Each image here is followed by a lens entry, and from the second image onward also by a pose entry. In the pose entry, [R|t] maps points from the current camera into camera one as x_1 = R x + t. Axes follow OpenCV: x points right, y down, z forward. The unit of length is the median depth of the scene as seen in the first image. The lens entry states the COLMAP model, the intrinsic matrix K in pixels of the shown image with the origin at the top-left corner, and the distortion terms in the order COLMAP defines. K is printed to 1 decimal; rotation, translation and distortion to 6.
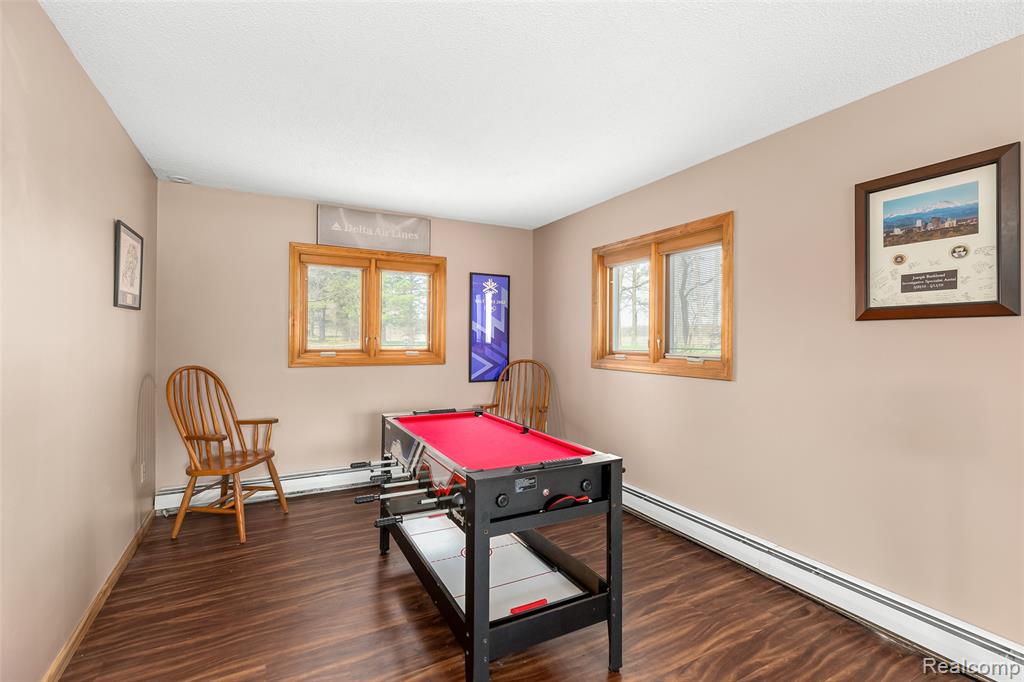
lens RADIAL K [[464.2, 0, 514.4], [0, 464.2, 337.6], [0, 0, 1]] dist [0.004388, 0.000339]
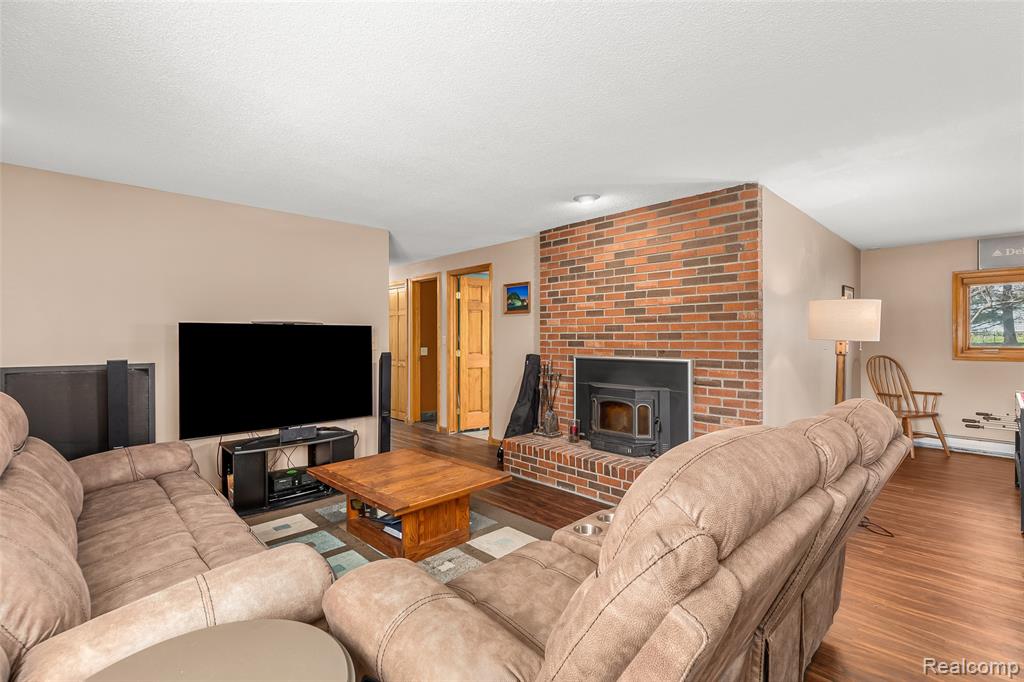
lens RADIAL K [[464.2, 0, 513.0], [0, 464.2, 341.1], [0, 0, 1]] dist [0.004388, 0.000339]
pose [[0.273783, -0.003375, -0.961786, 0.555573], [0.007528, 0.999971, -0.001366, -0.000132], [0.961762, -0.006866, 0.273800, -0.737383]]
